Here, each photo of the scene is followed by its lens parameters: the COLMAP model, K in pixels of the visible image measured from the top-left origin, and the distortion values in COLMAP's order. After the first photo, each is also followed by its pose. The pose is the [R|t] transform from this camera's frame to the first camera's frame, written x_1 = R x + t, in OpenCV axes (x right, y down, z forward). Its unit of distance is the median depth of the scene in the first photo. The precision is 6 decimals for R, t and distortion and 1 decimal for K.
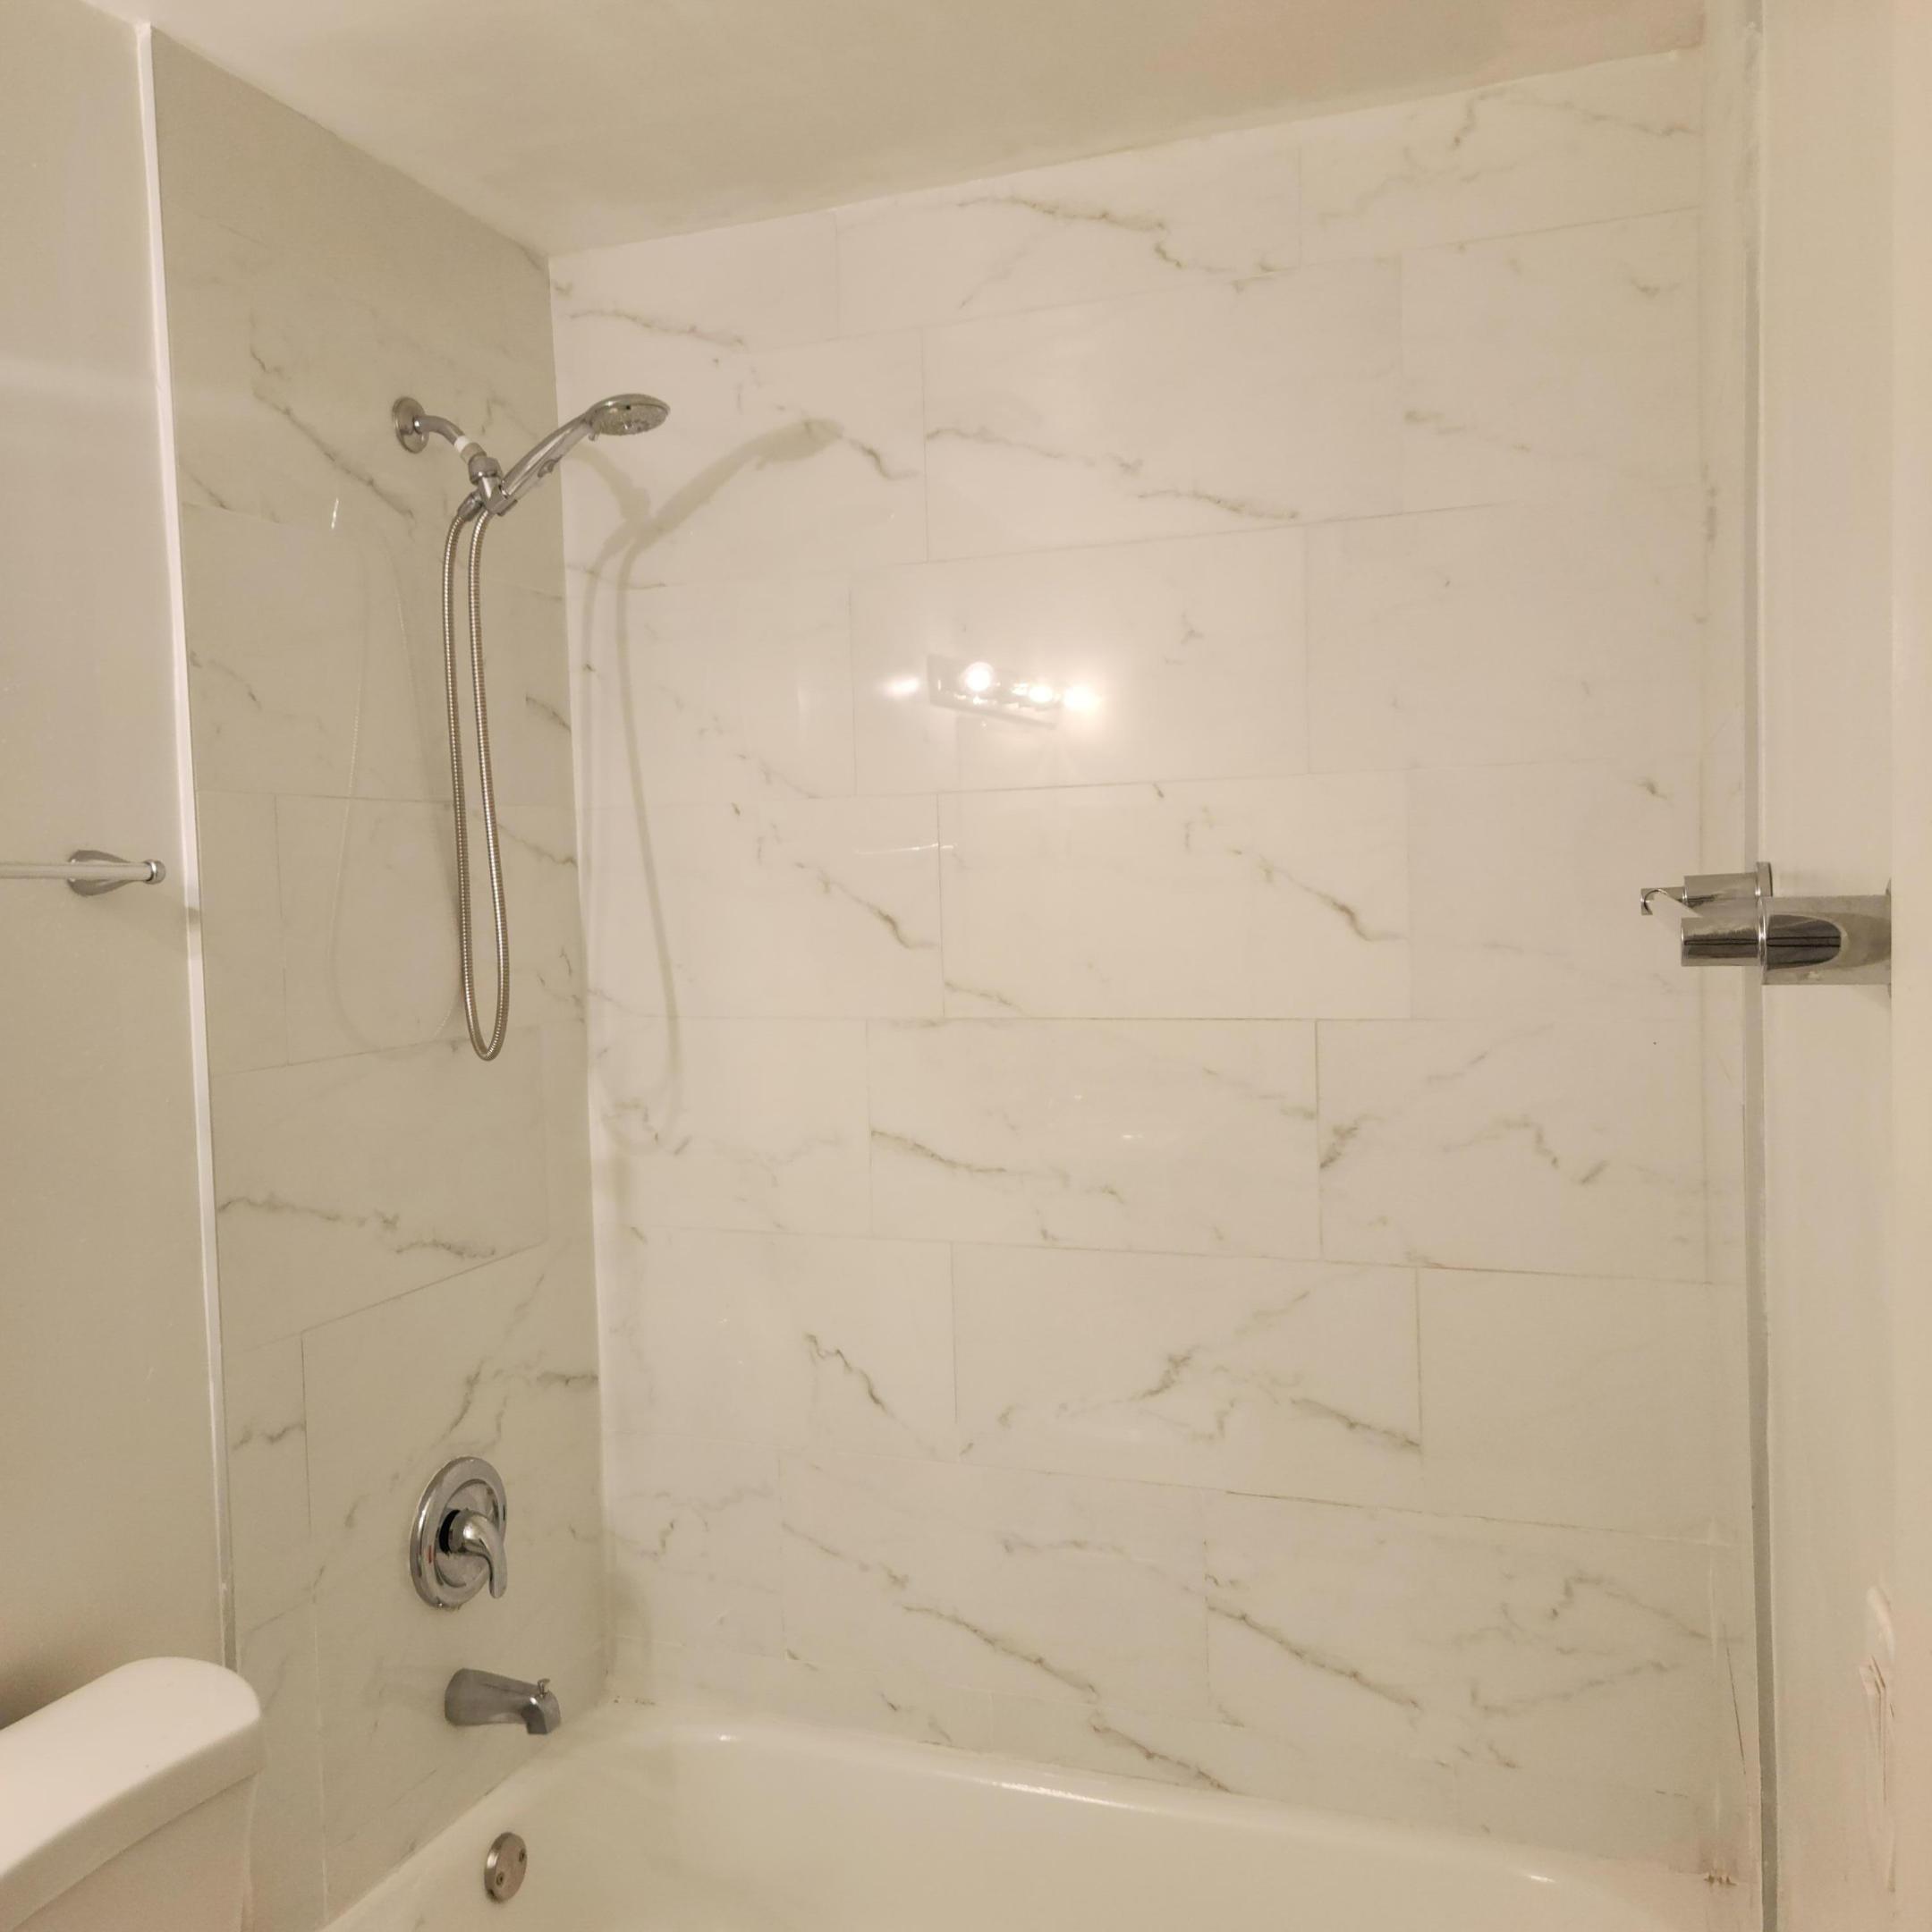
lens RADIAL K [[1734.4, 0, 963.5], [0, 1734.4, 974.1], [0, 0, 1]] dist [0.083524, -0.094368]
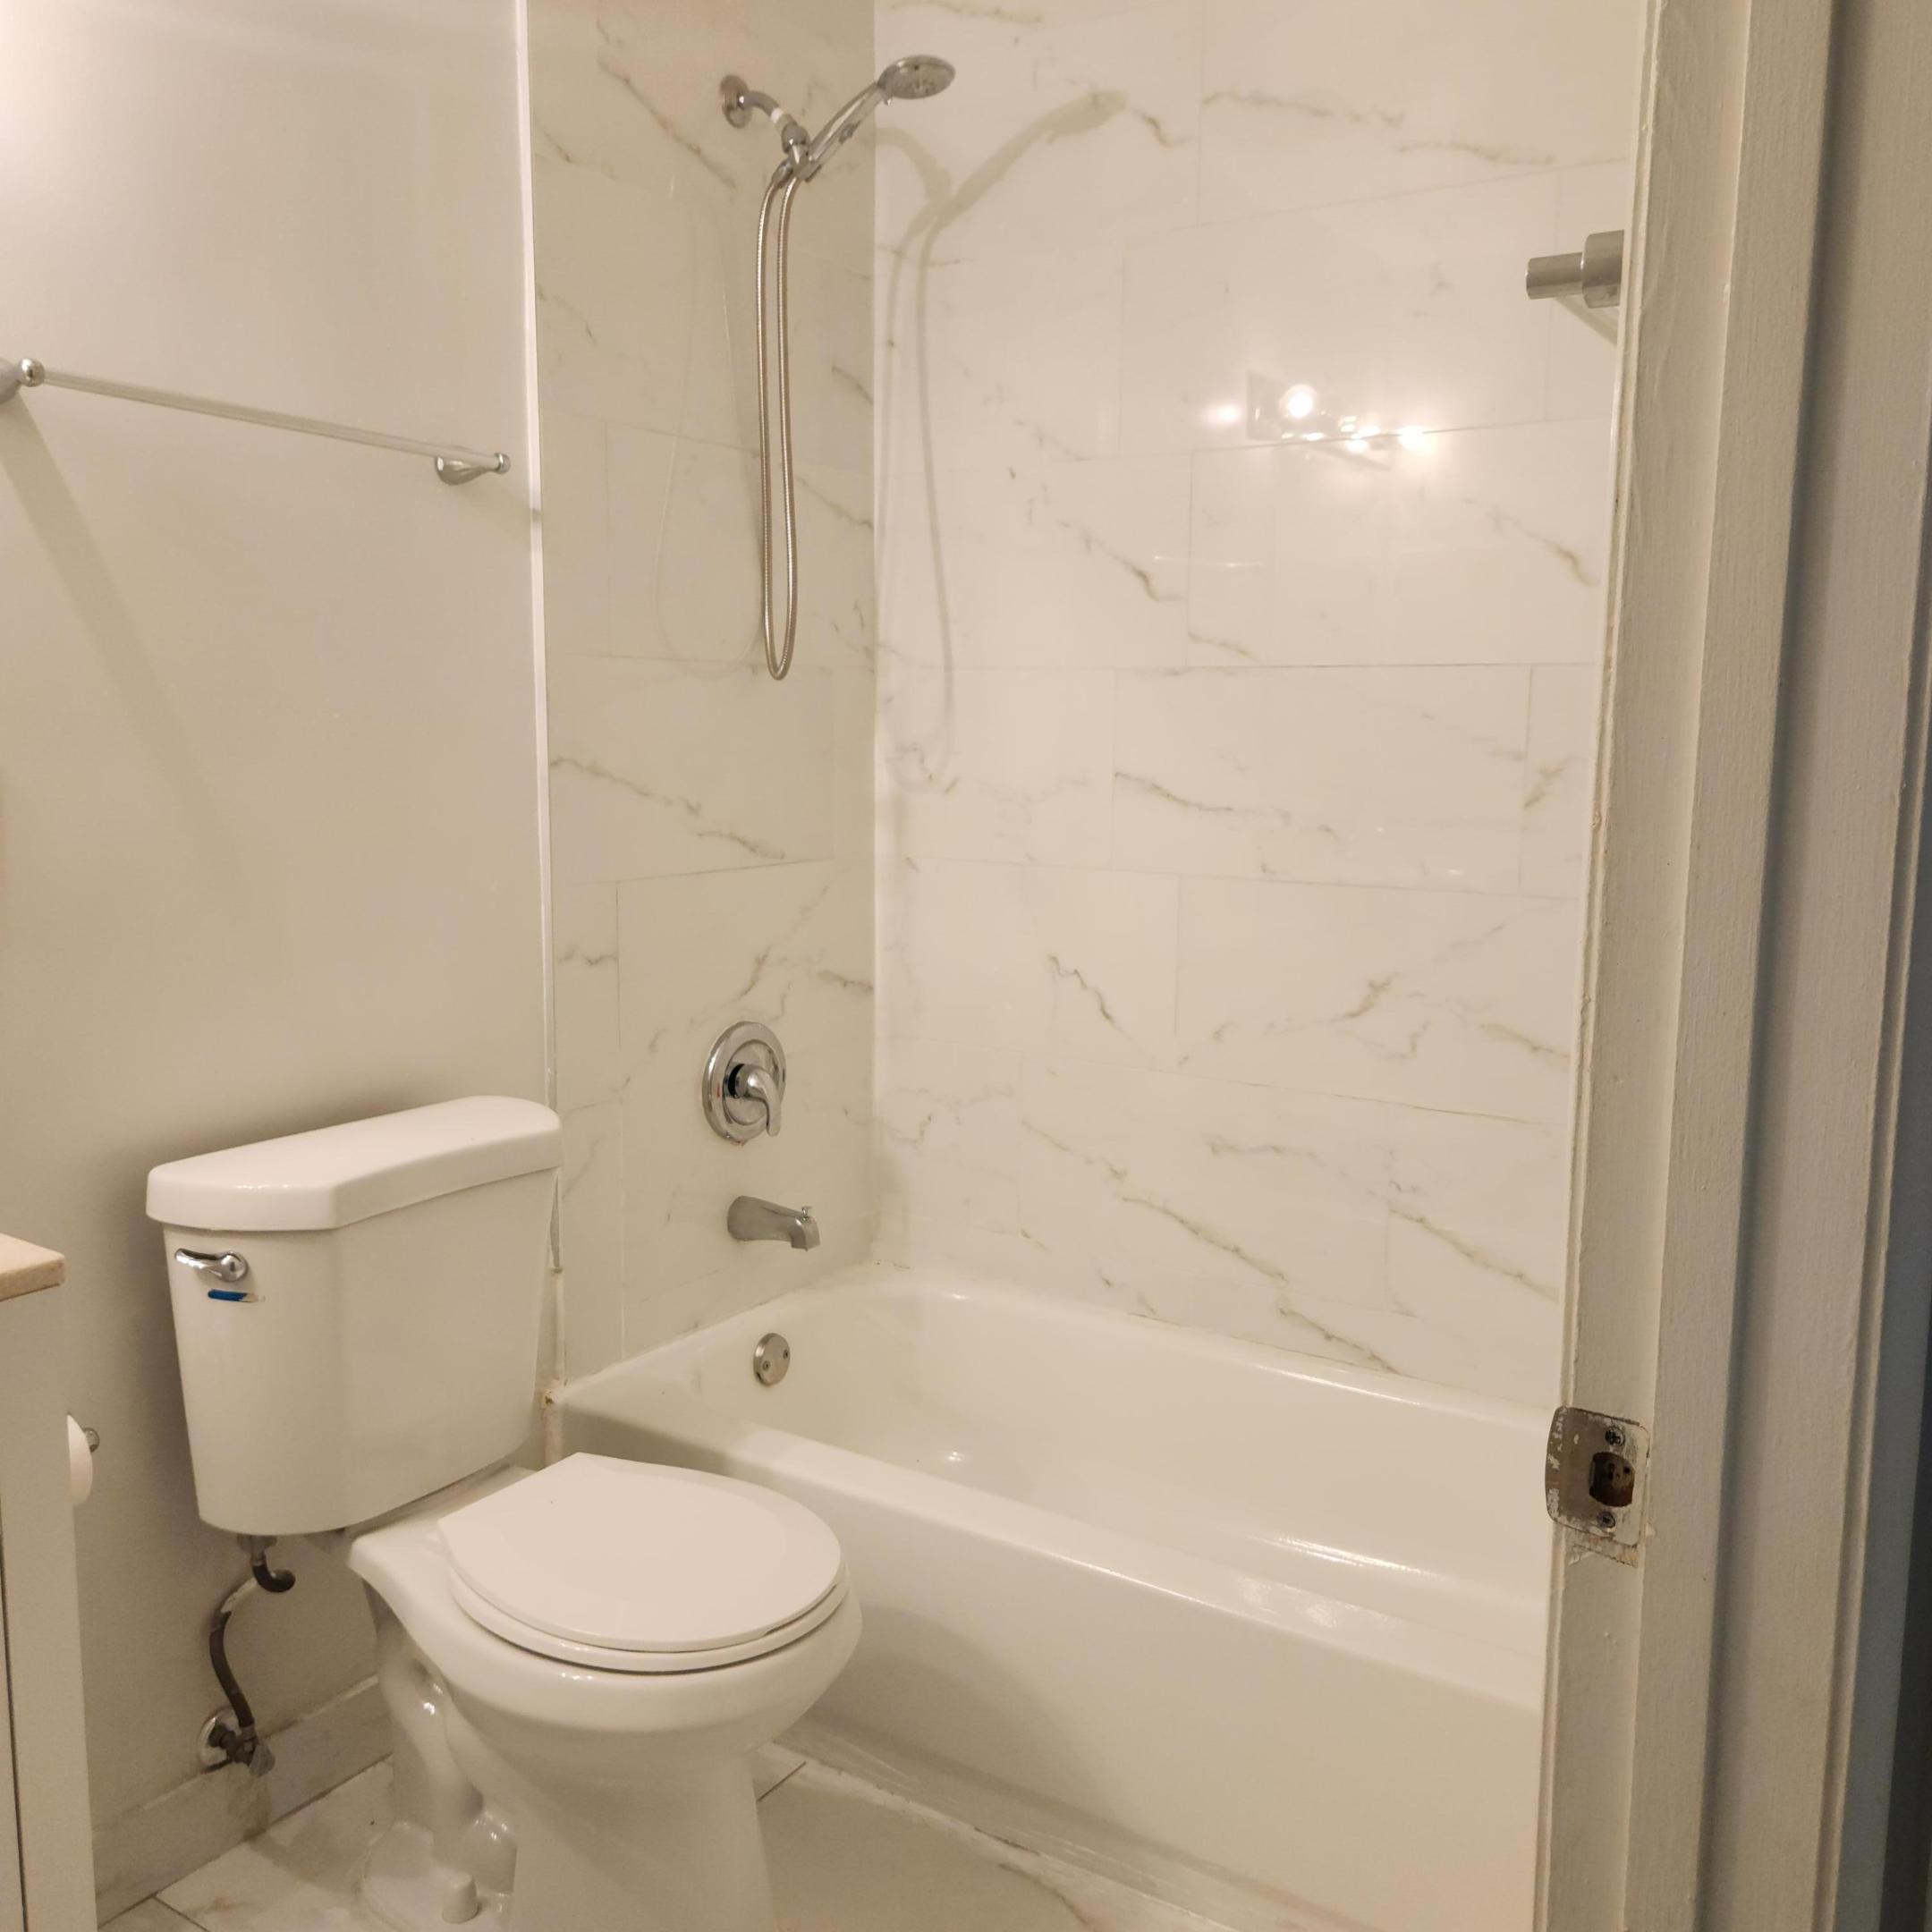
lens RADIAL K [[1734.4, 0, 973.7], [0, 1734.4, 952.1], [0, 0, 1]] dist [0.083524, -0.094368]
pose [[0.976761, 0.068053, -0.203239, 0.095722], [-0.049925, 0.994411, 0.093033, 0.111701], [0.208434, -0.080725, 0.974699, -0.104969]]
